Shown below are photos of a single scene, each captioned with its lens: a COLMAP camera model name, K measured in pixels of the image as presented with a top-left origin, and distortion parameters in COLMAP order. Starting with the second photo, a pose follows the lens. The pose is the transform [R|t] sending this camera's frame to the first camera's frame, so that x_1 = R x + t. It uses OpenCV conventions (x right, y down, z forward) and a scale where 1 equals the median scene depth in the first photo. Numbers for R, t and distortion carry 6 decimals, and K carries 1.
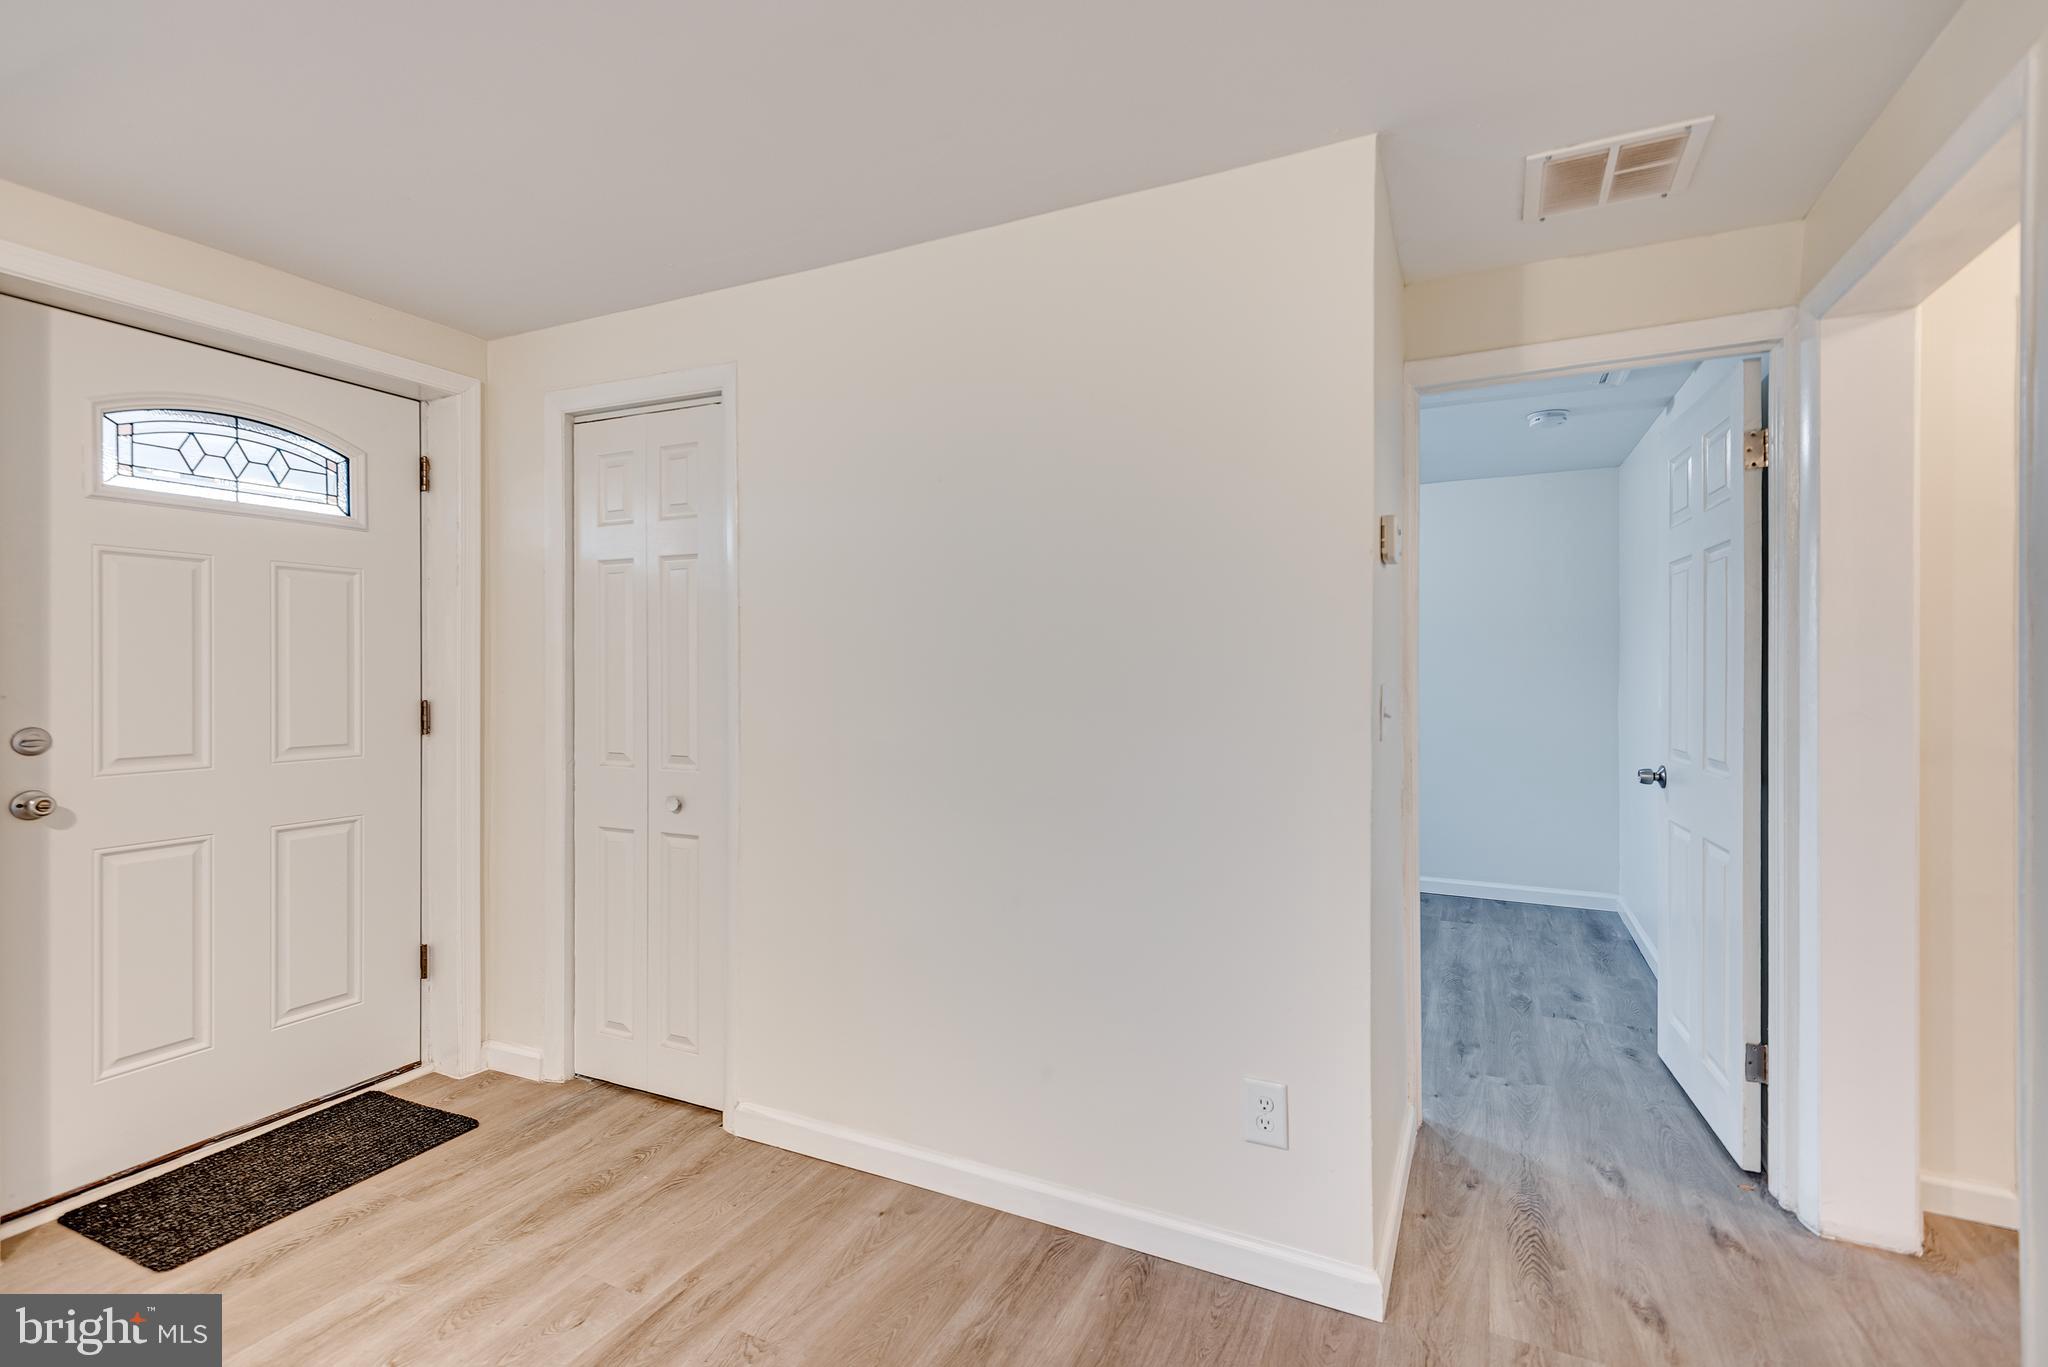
lens RADIAL K [[921.2, 0, 1015.2], [0, 921.2, 669.3], [0, 0, 1]] dist [0.029102, -0.012916]
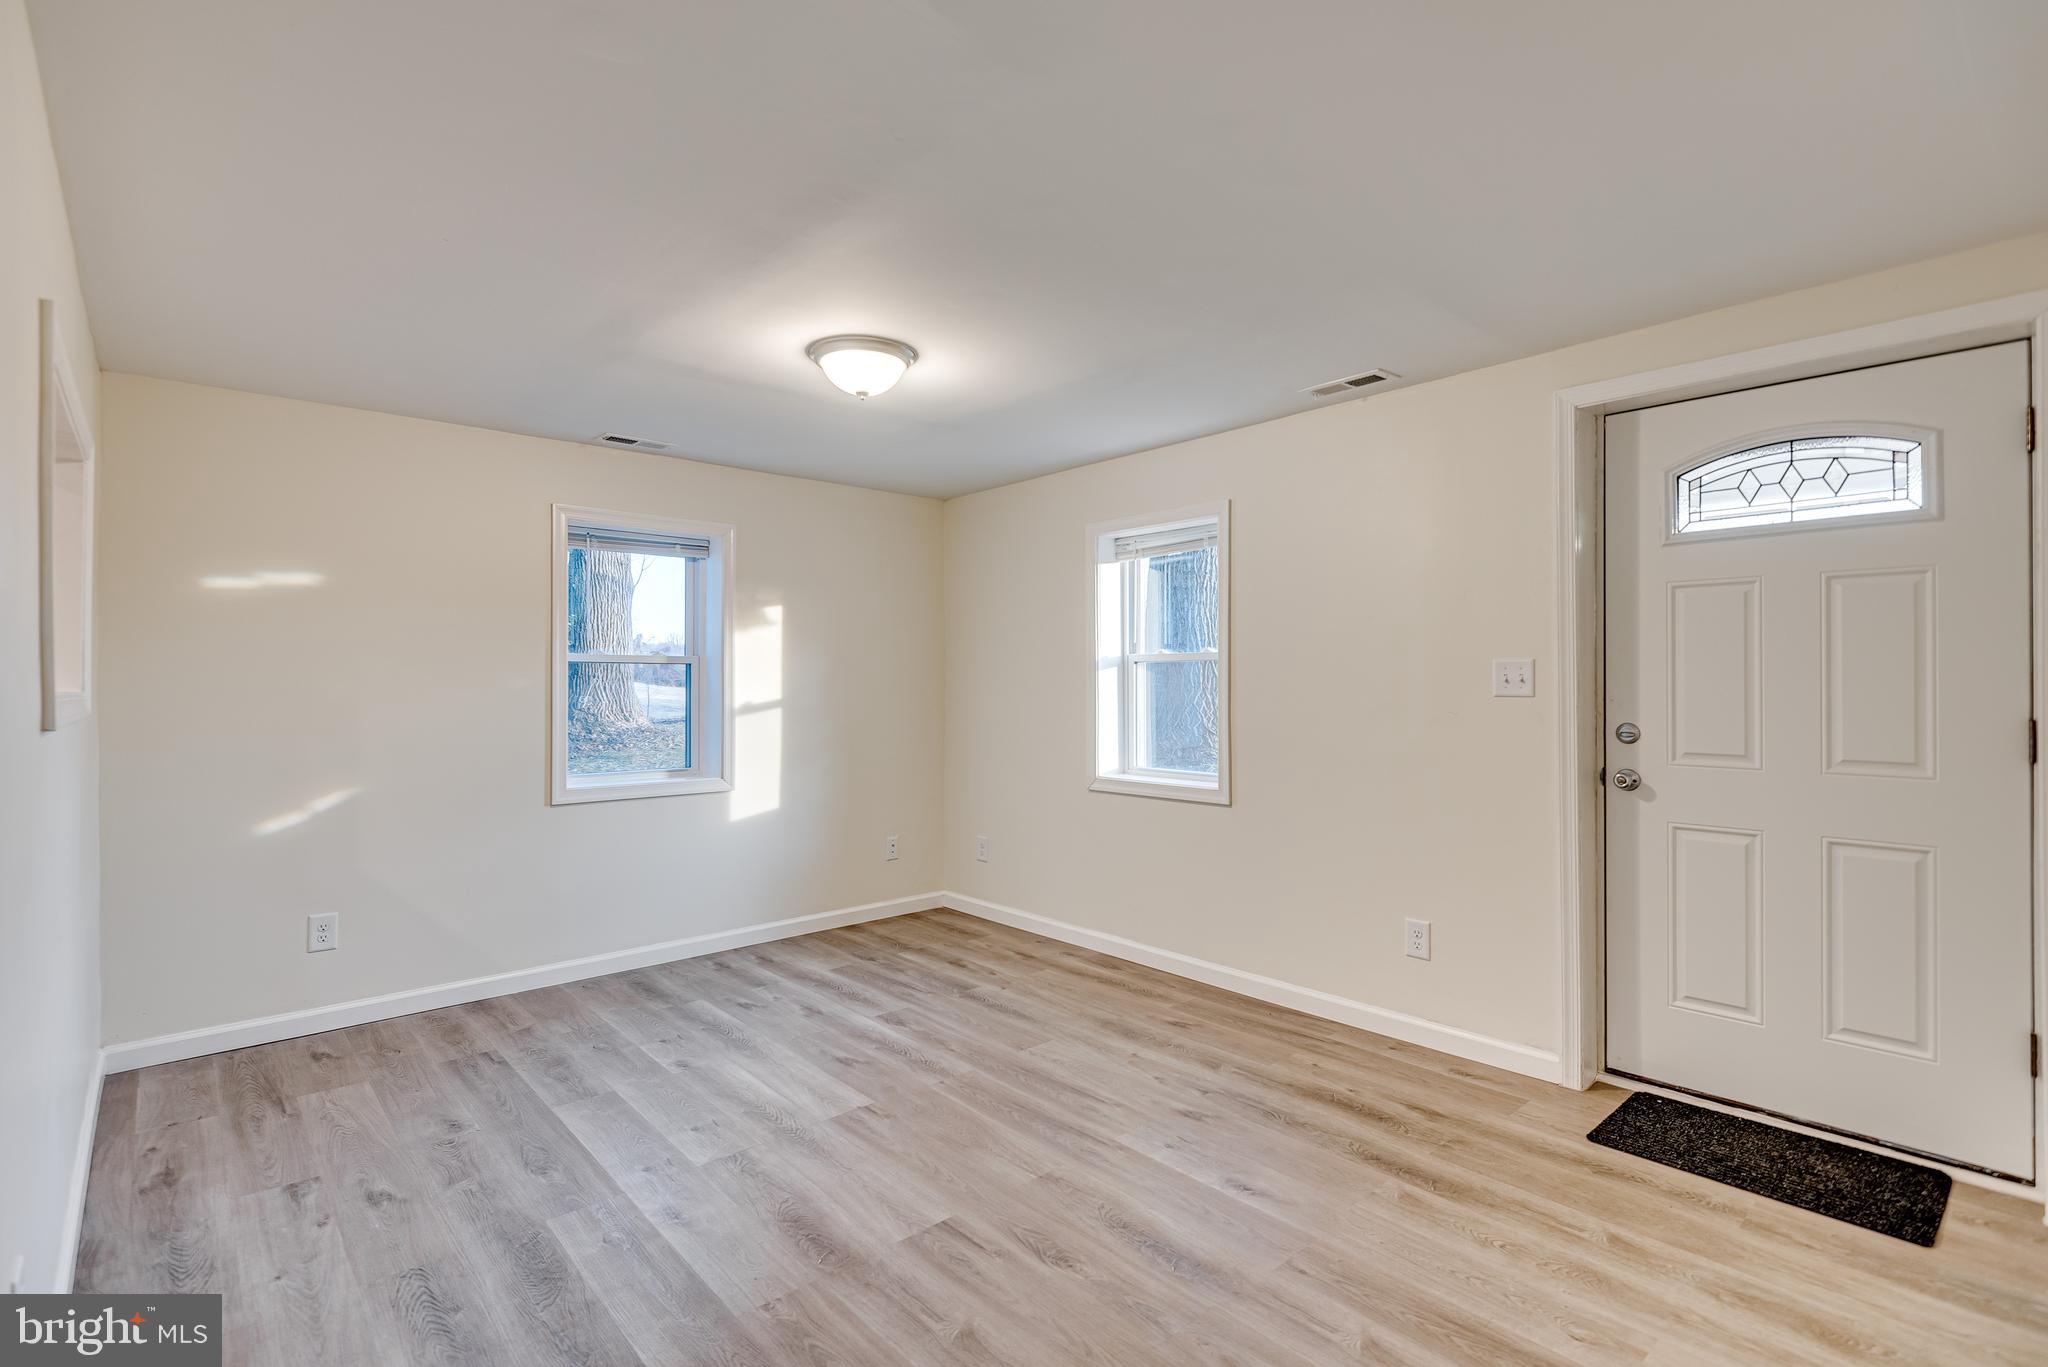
lens RADIAL K [[950.9, 0, 998.8], [0, 950.9, 674.3], [0, 0, 1]] dist [0.033950, -0.017204]
pose [[-0.386078, -0.002826, -0.922462, 0.515818], [0.002783, 0.999987, -0.004229, -0.004721], [0.922462, -0.004200, -0.386065, 0.595927]]
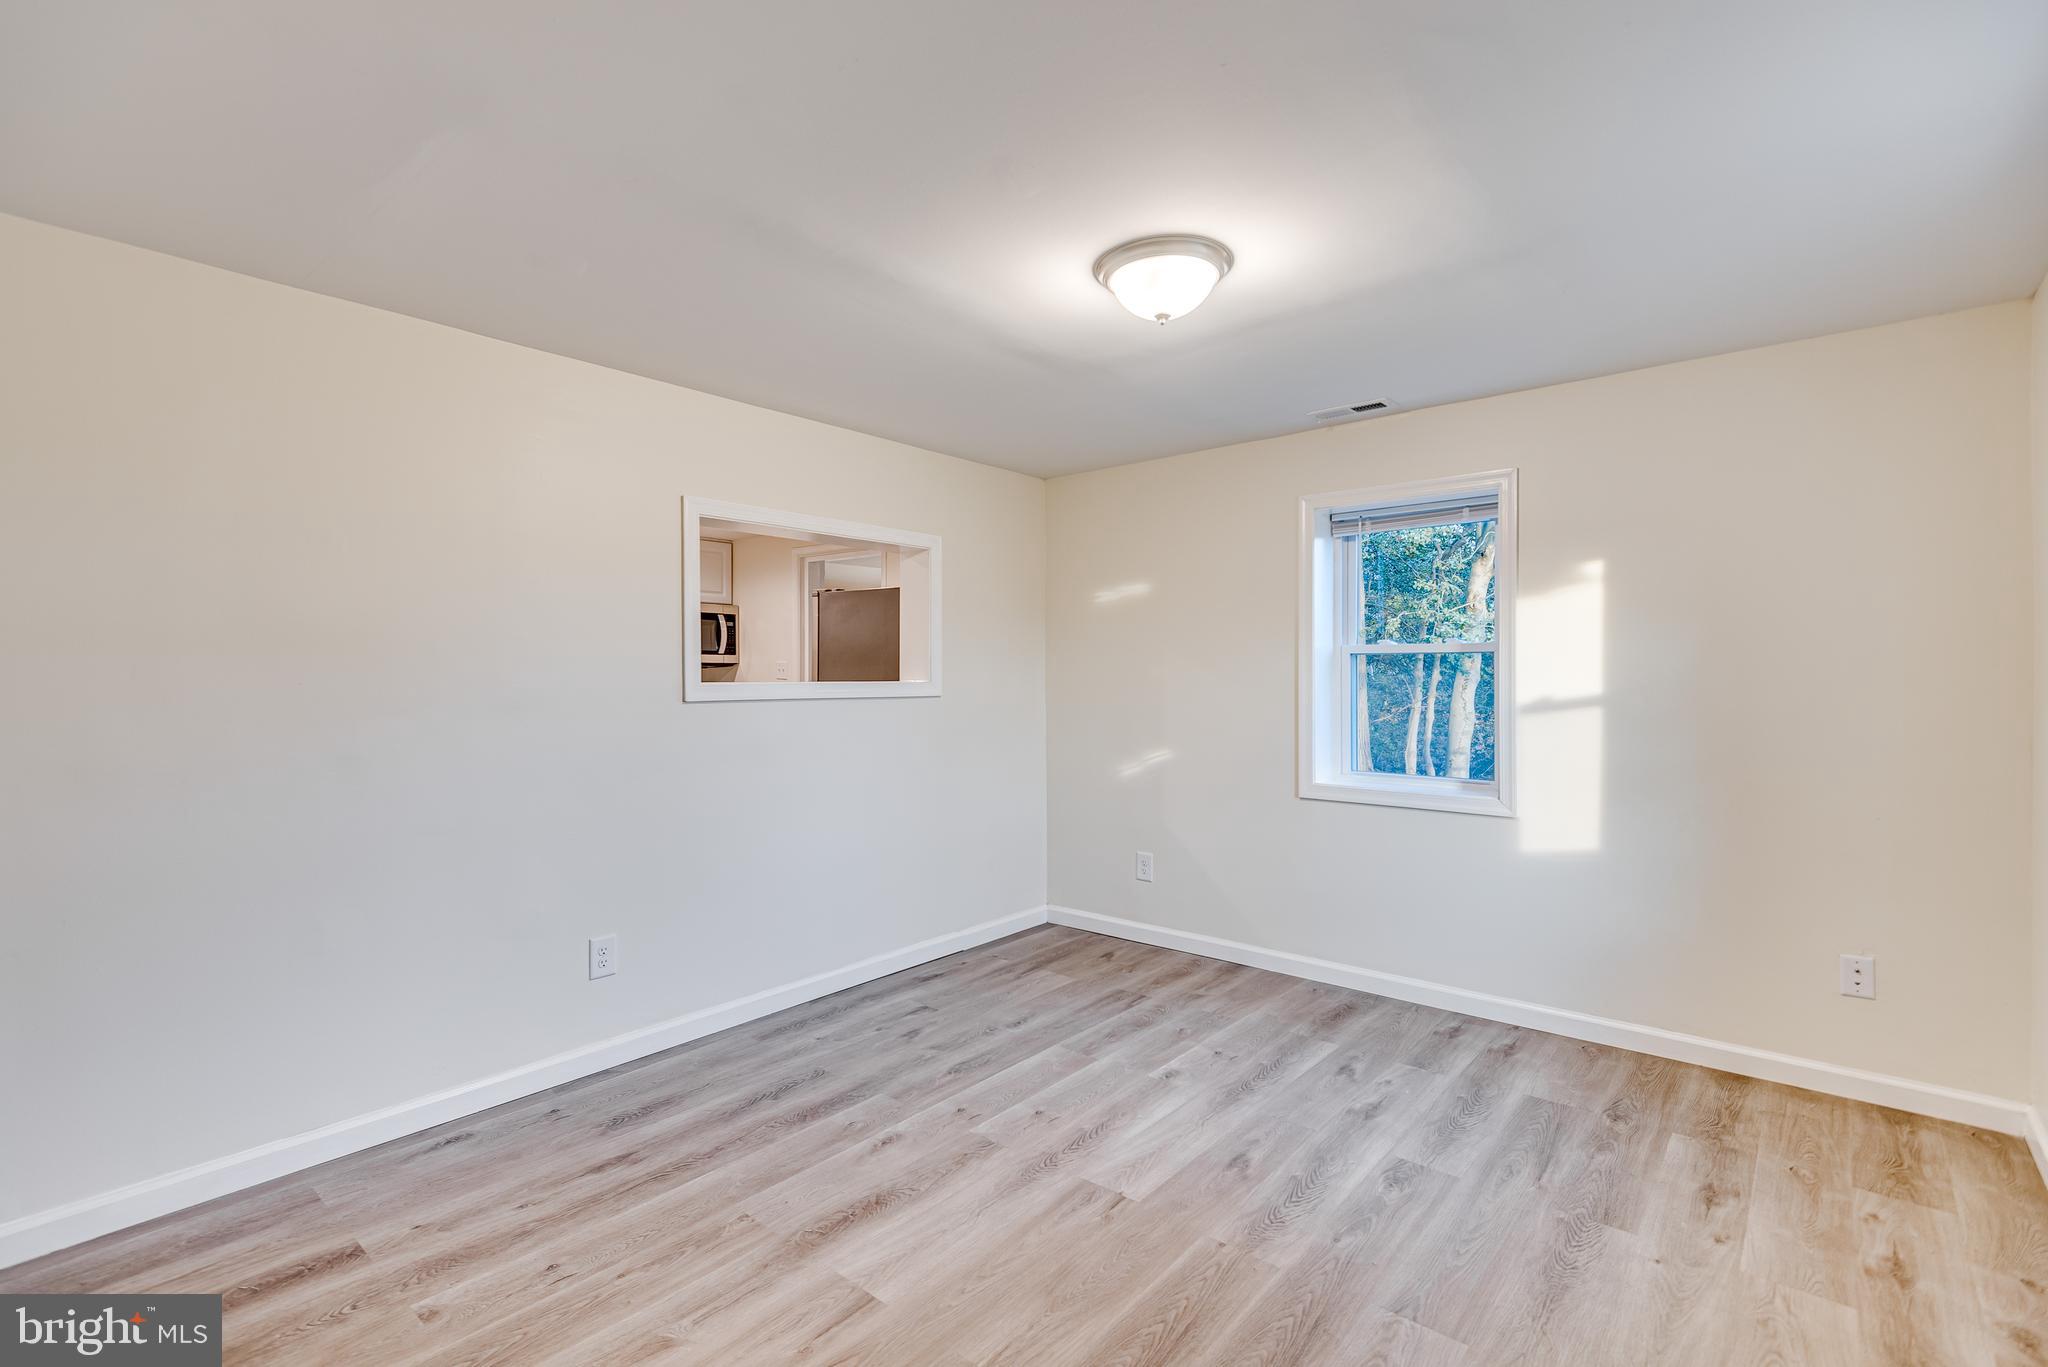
lens RADIAL K [[933.0, 0, 1030.8], [0, 933.0, 675.0], [0, 0, 1]] dist [0.033410, -0.014139]
pose [[-0.971856, 0.006586, 0.235482, -0.611216], [0.007404, 0.999969, 0.002586, -0.008701], [-0.235458, 0.004257, -0.971875, 0.922197]]
